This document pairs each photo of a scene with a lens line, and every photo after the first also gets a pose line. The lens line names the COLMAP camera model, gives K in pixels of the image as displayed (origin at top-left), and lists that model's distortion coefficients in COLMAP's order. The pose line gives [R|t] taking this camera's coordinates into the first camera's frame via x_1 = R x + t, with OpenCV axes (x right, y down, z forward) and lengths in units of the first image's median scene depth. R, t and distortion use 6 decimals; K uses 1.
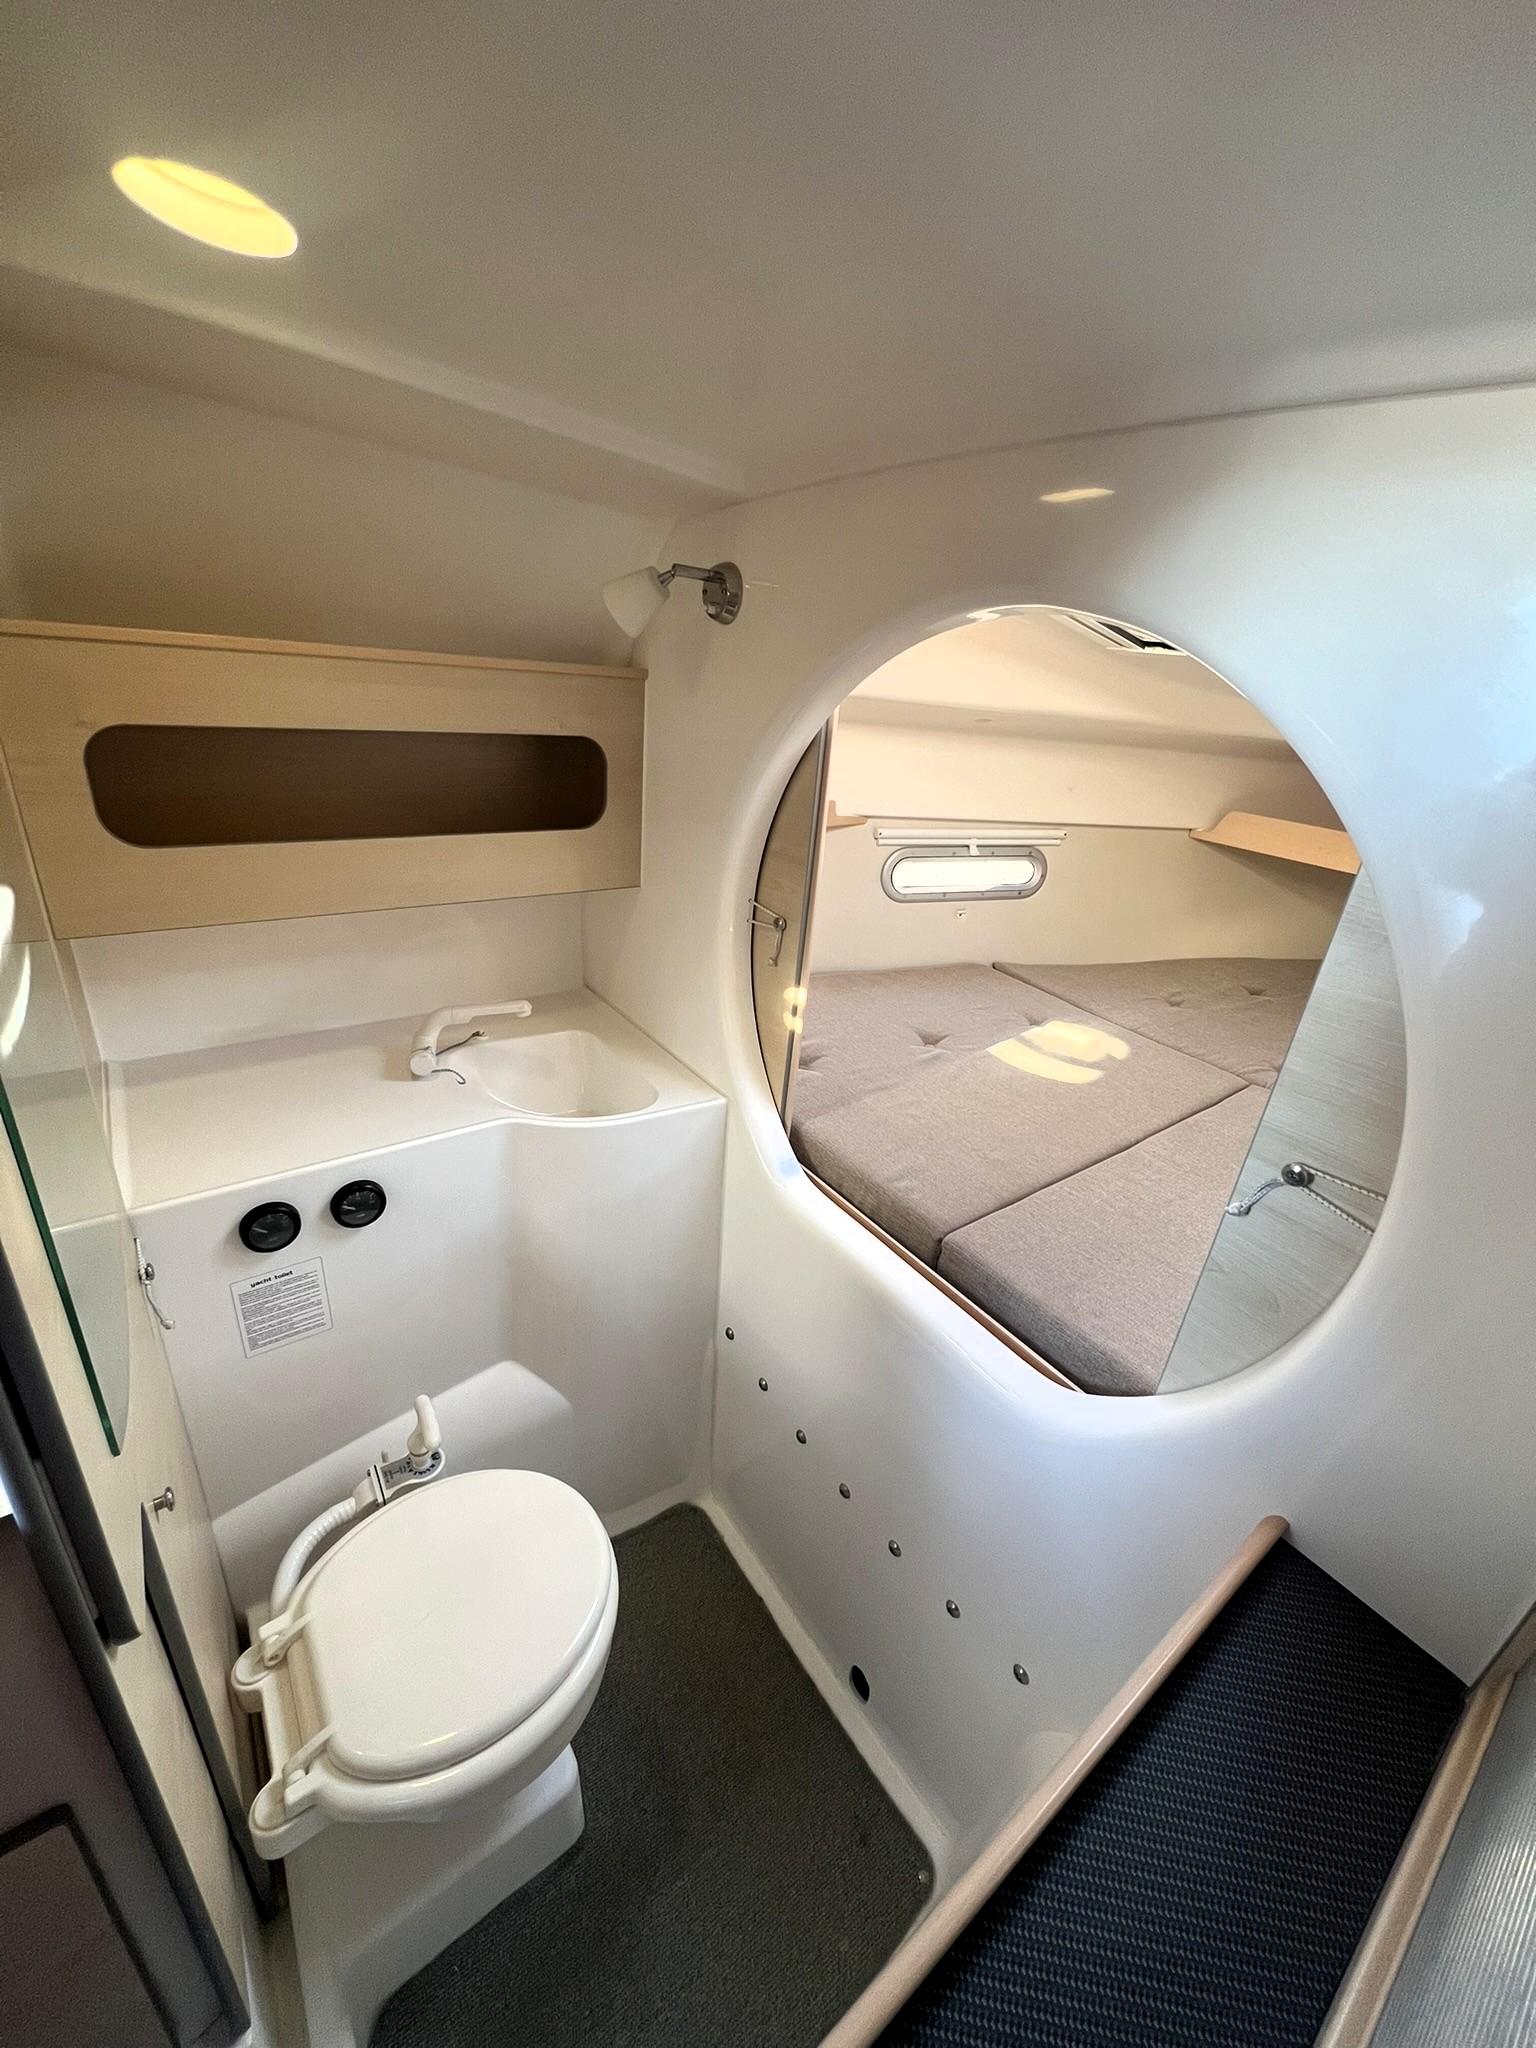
lens RADIAL K [[826.2, 0, 784.6], [0, 826.2, 1033.9], [0, 0, 1]] dist [0.000379, 0.000366]
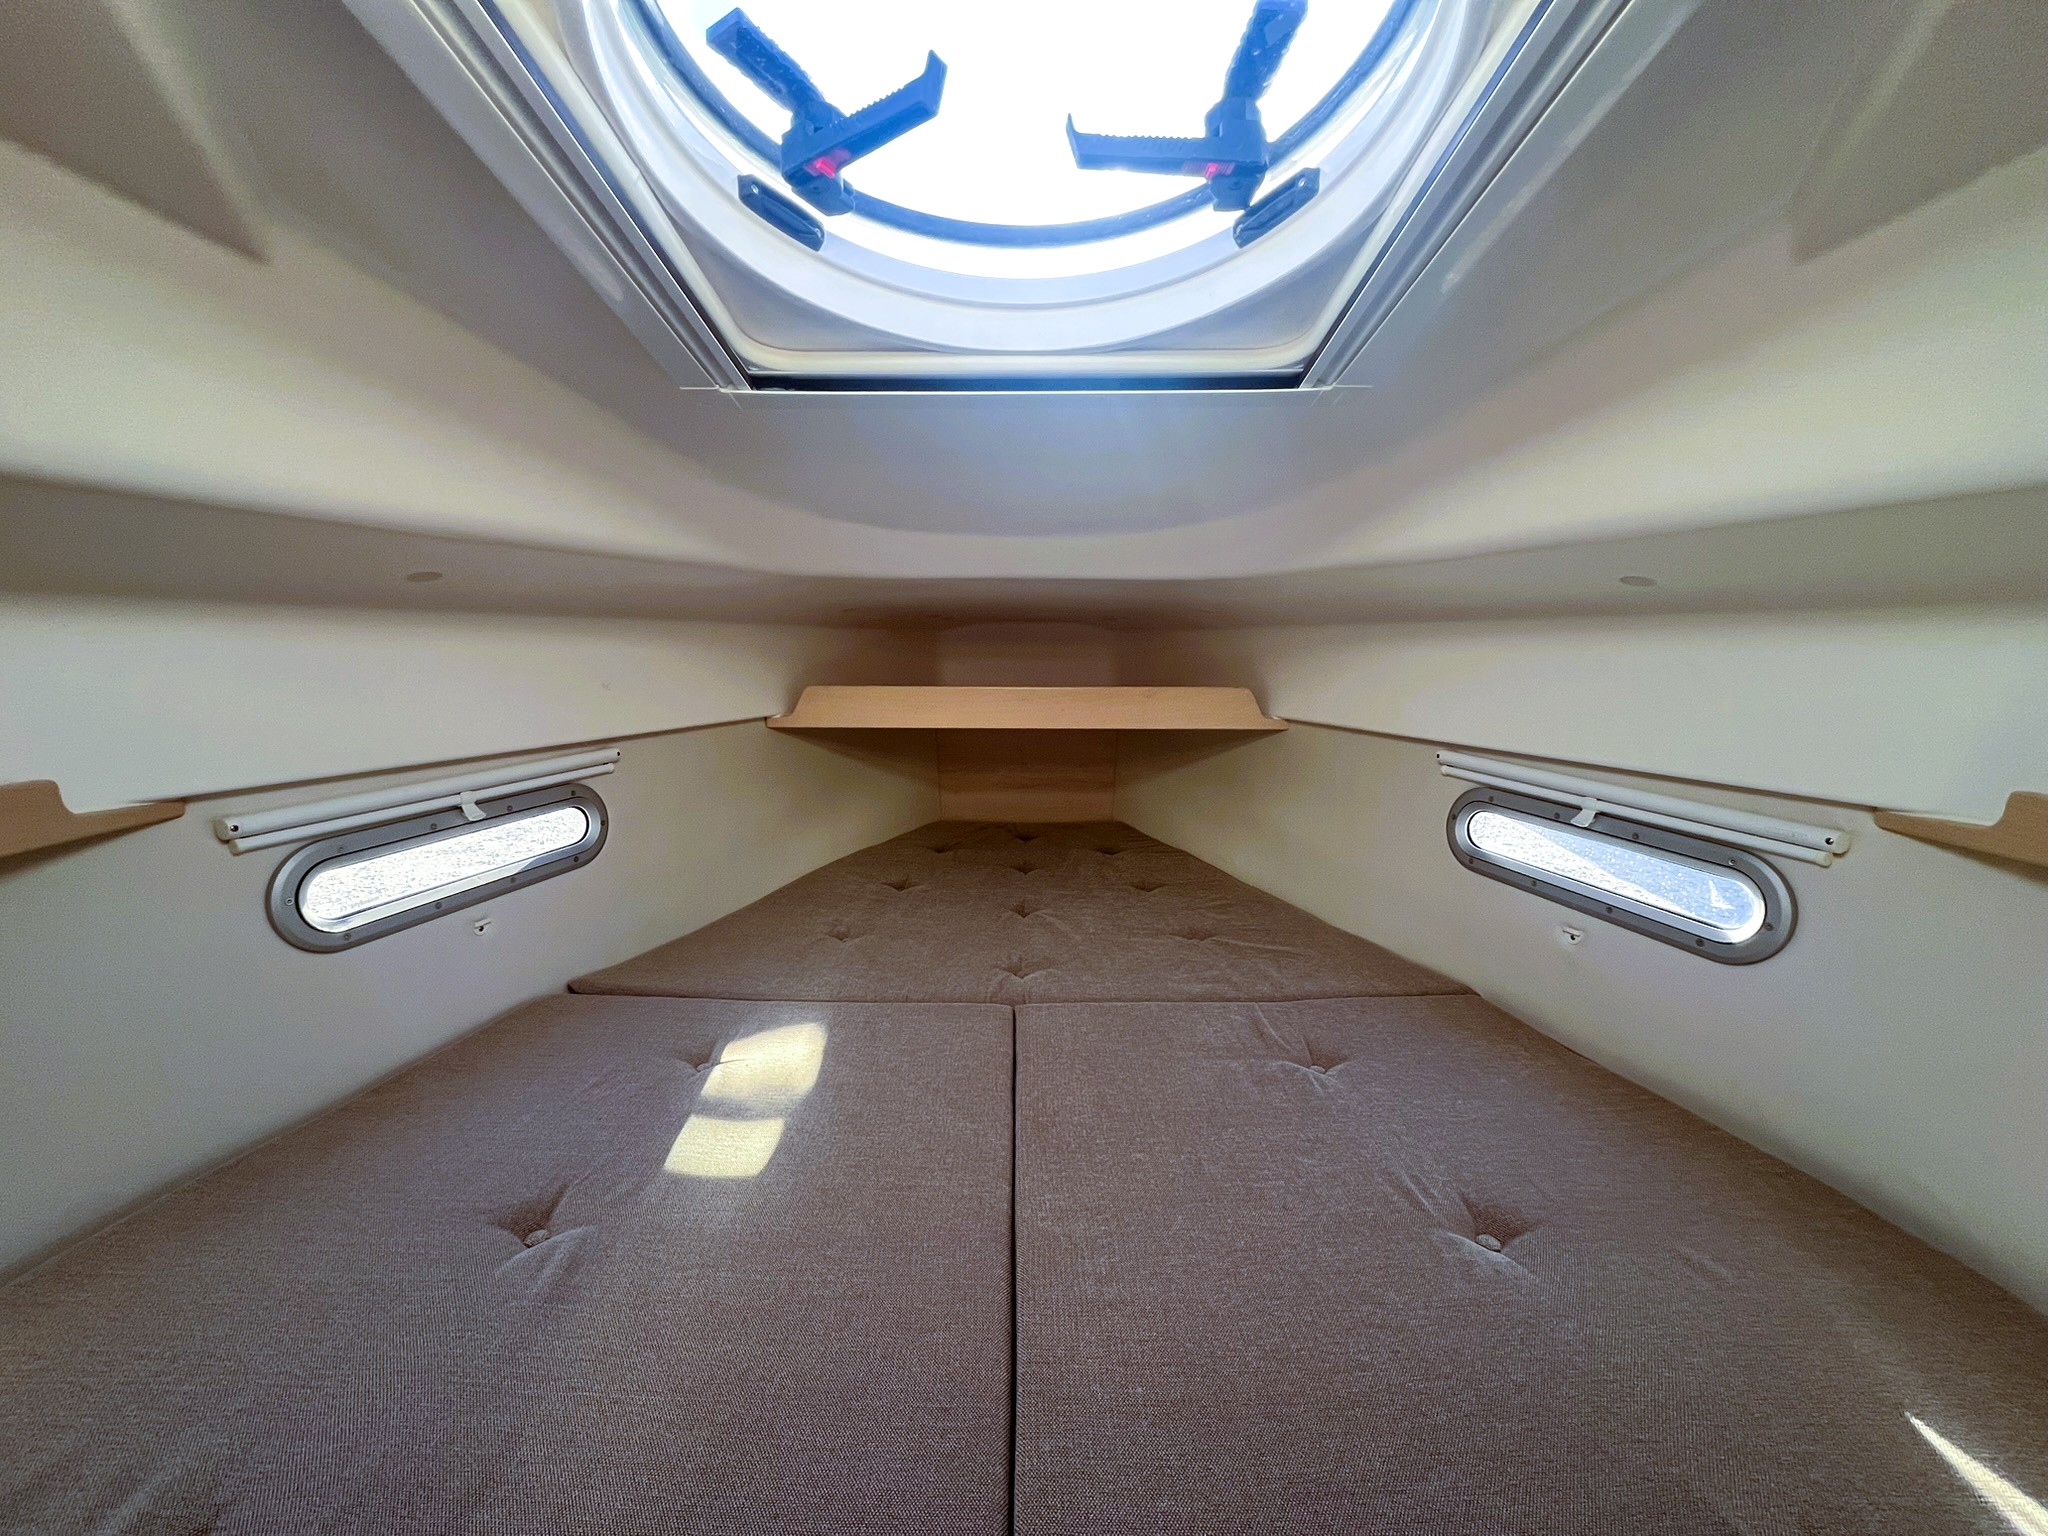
lens RADIAL K [[826.2, 0, 1018.9], [0, 826.2, 754.4], [0, 0, 1]] dist [0.000379, 0.000366]
pose [[0.614940, -0.201356, 0.762433, 0.042889], [0.378393, 0.923615, -0.061269, -0.090437], [-0.691858, 0.326176, 0.644160, 0.401074]]
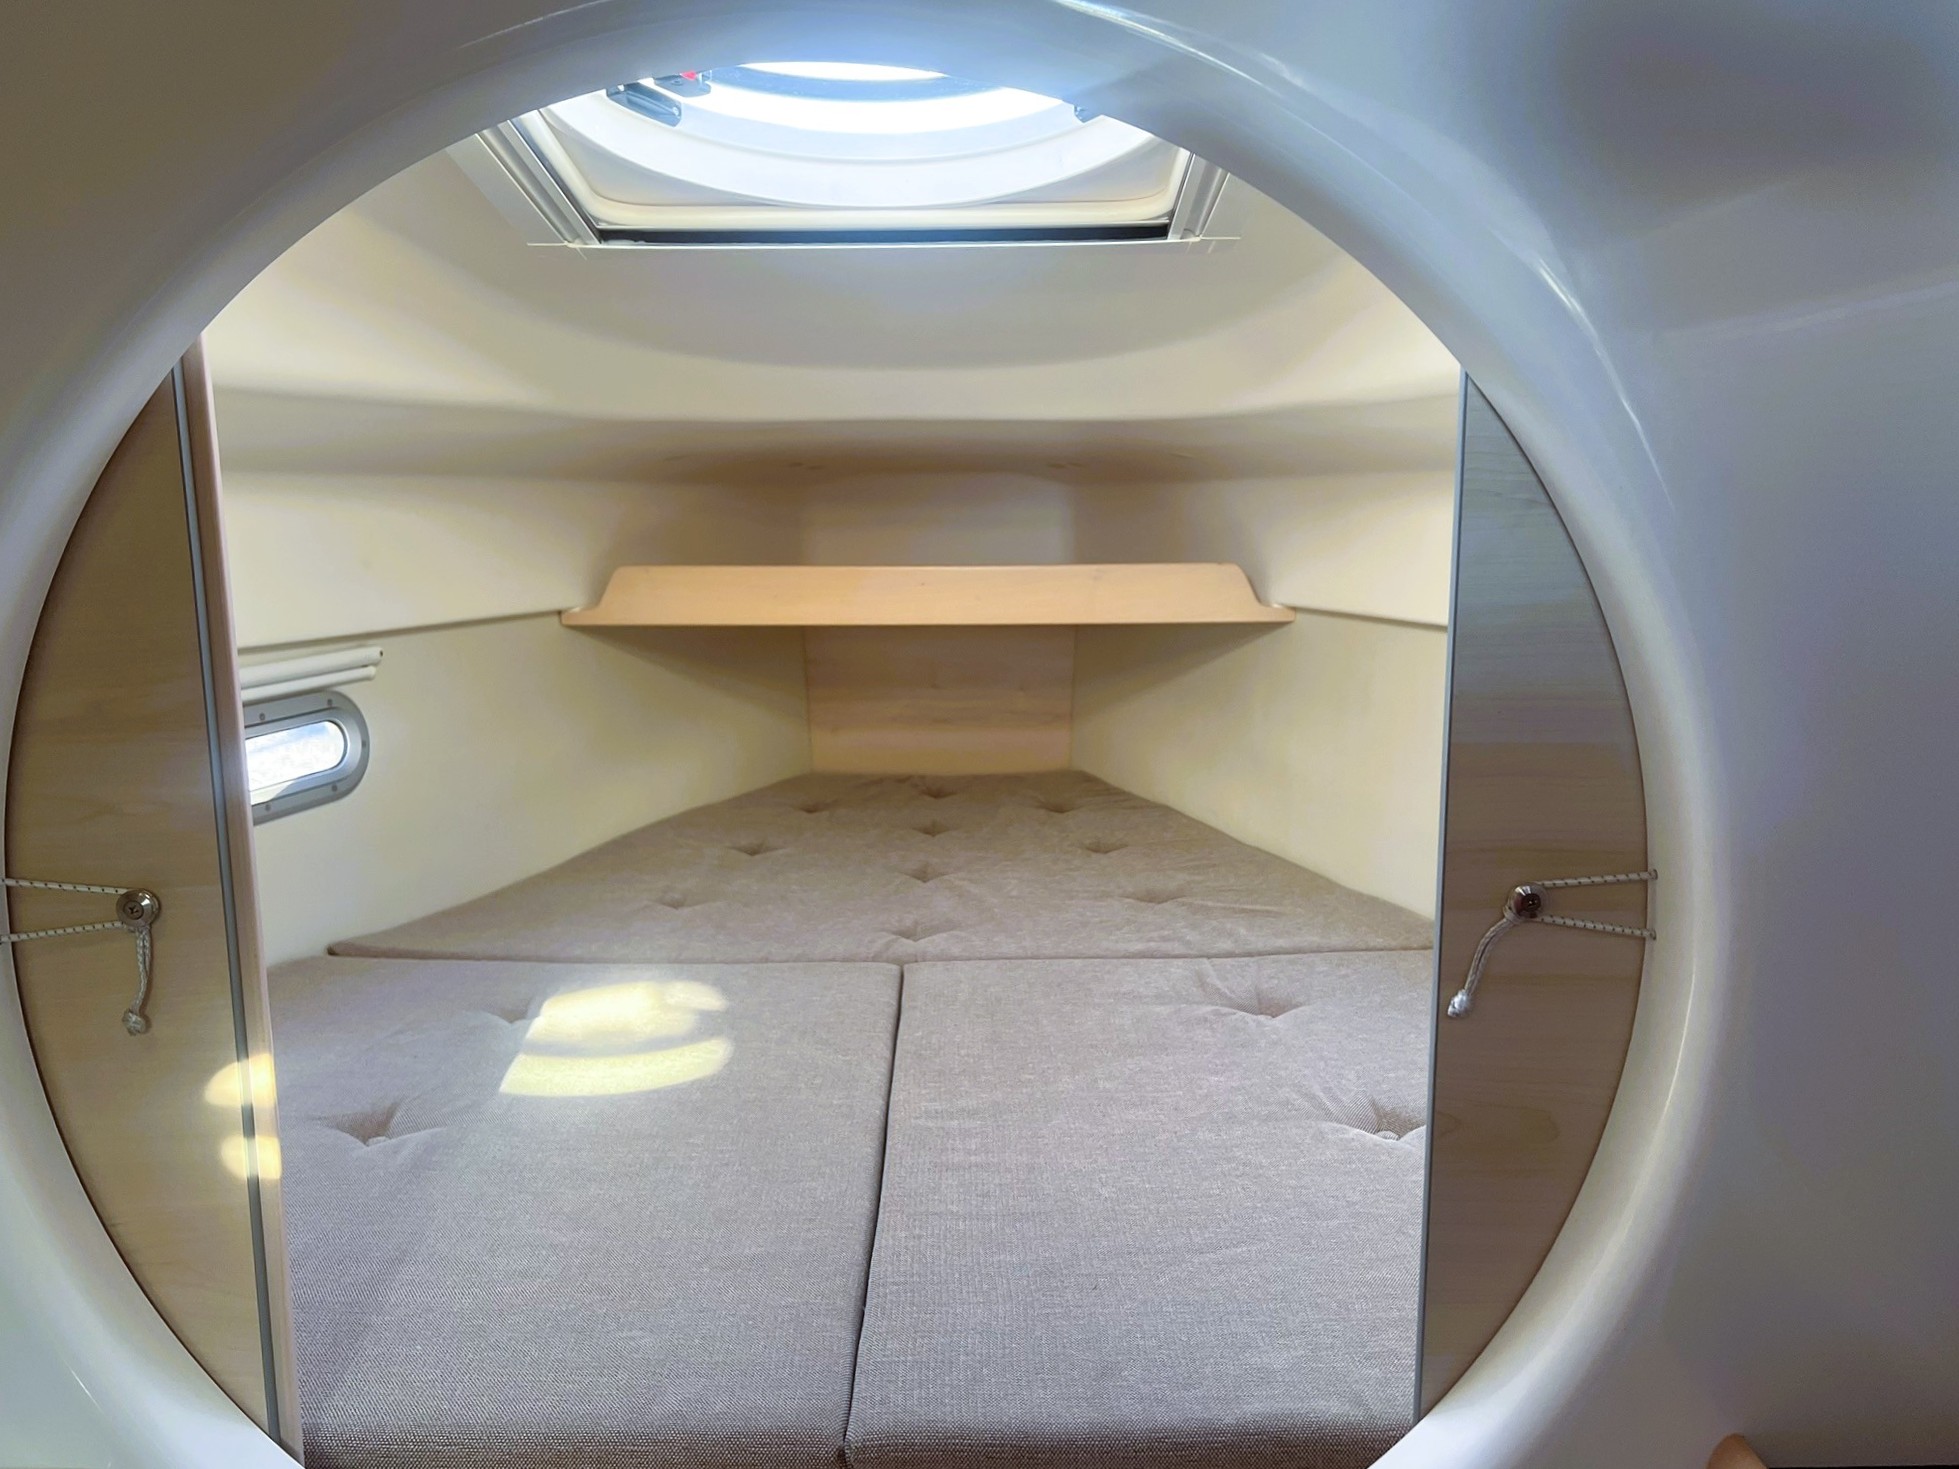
lens RADIAL K [[1556.6, 0, 974.3], [0, 1556.6, 741.9], [0, 0, 1]] dist [0.044245, -0.010762]
pose [[0.607755, -0.222555, 0.762301, -0.185115], [0.387259, 0.921110, -0.039829, -0.020486], [-0.693299, 0.319414, 0.645996, 0.184771]]
